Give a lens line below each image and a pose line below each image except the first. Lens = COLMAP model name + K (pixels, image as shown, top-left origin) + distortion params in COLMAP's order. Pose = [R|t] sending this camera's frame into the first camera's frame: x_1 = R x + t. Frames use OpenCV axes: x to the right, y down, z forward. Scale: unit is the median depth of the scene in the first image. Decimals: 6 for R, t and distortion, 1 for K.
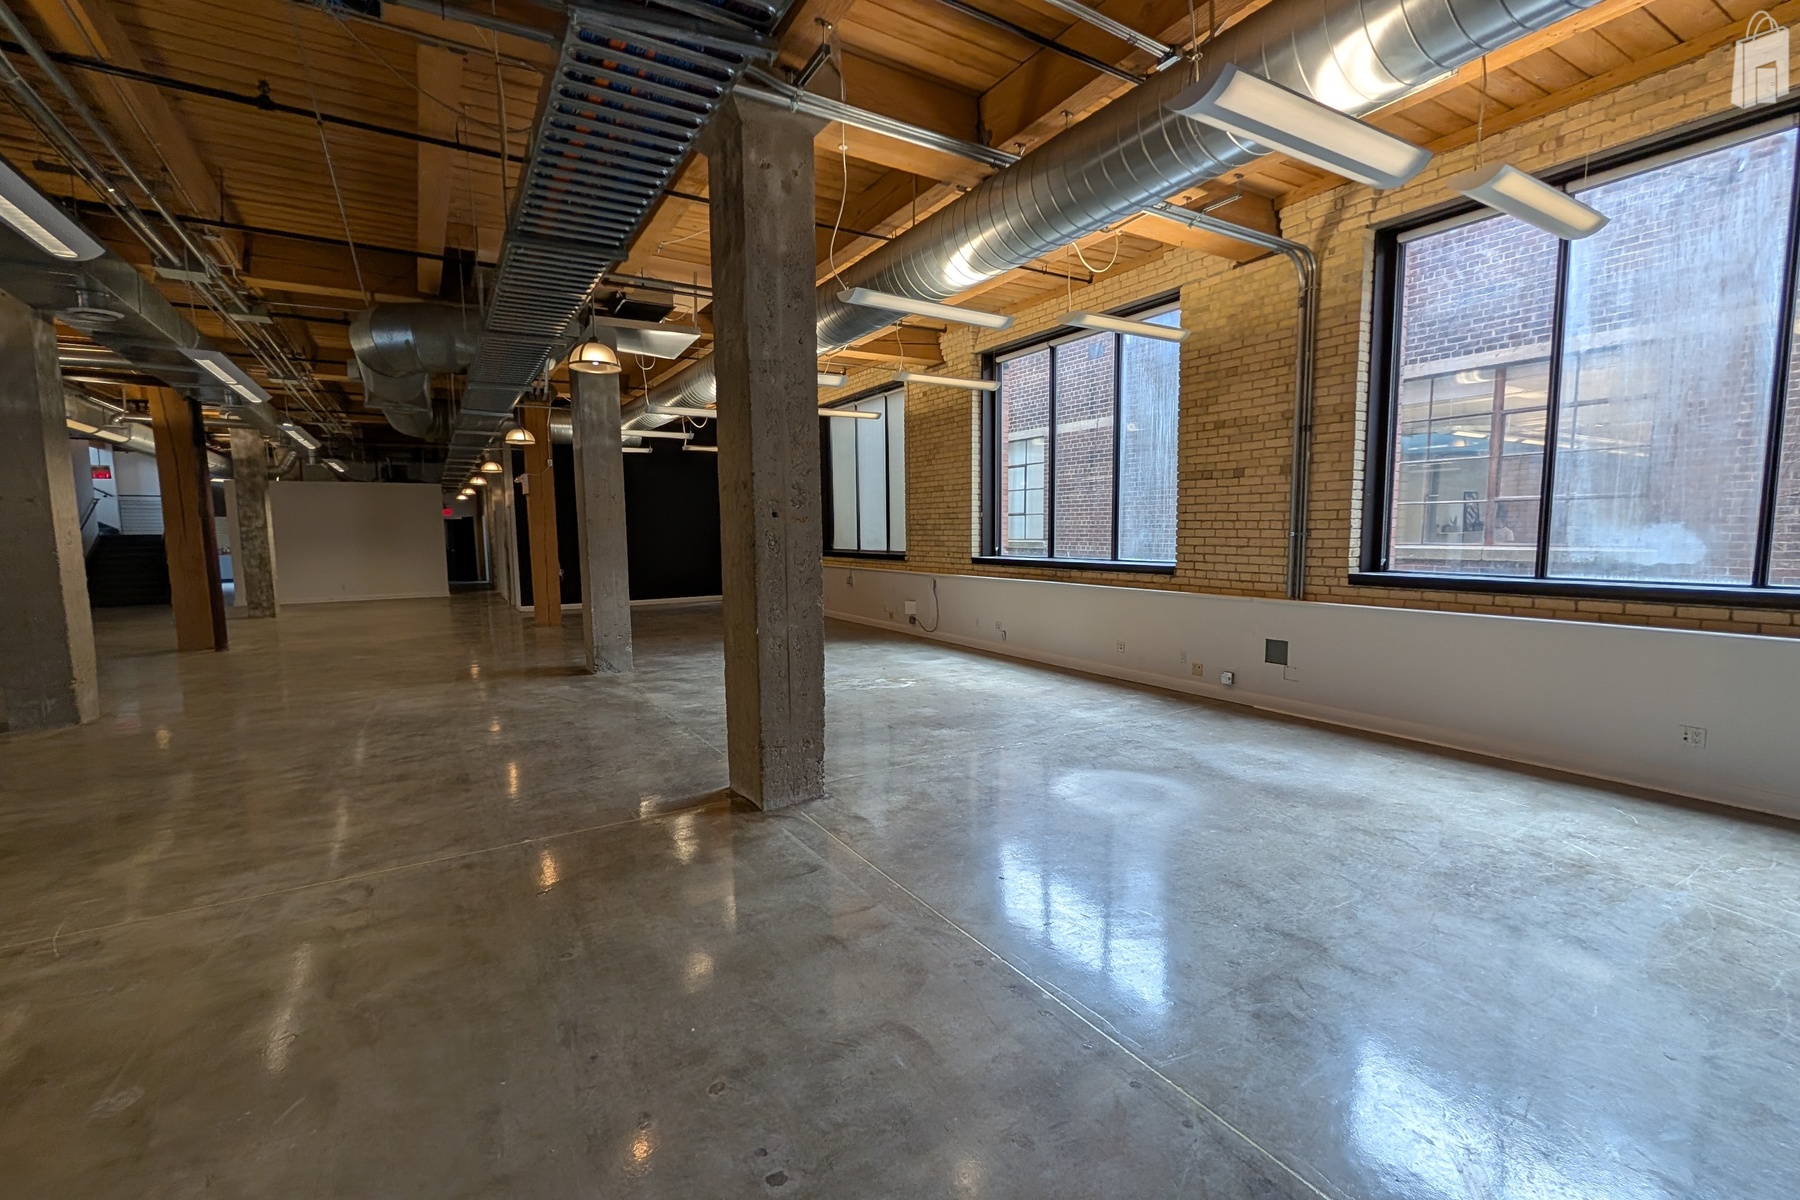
lens RADIAL K [[778.3, 0, 897.7], [0, 778.3, 596.8], [0, 0, 1]] dist [-0.004060, 0.000917]
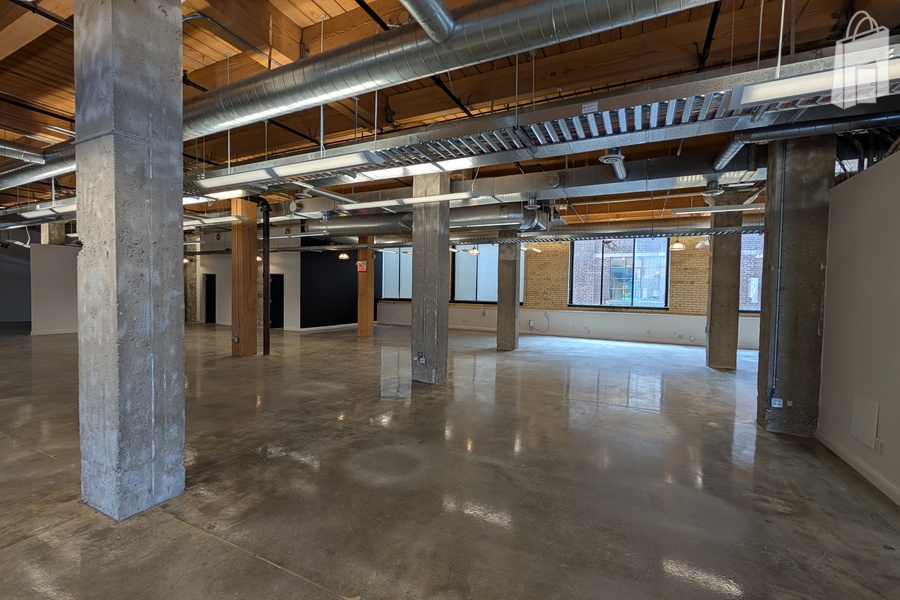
lens RADIAL K [[389.1, 0, 447.9], [0, 389.1, 301.9], [0, 0, 1]] dist [-0.004060, 0.000917]
pose [[0.841178, -0.017006, 0.540490, -1.027054], [0.034206, 0.999177, -0.021798, -0.042788], [-0.539675, 0.036824, 0.841068, 0.046031]]
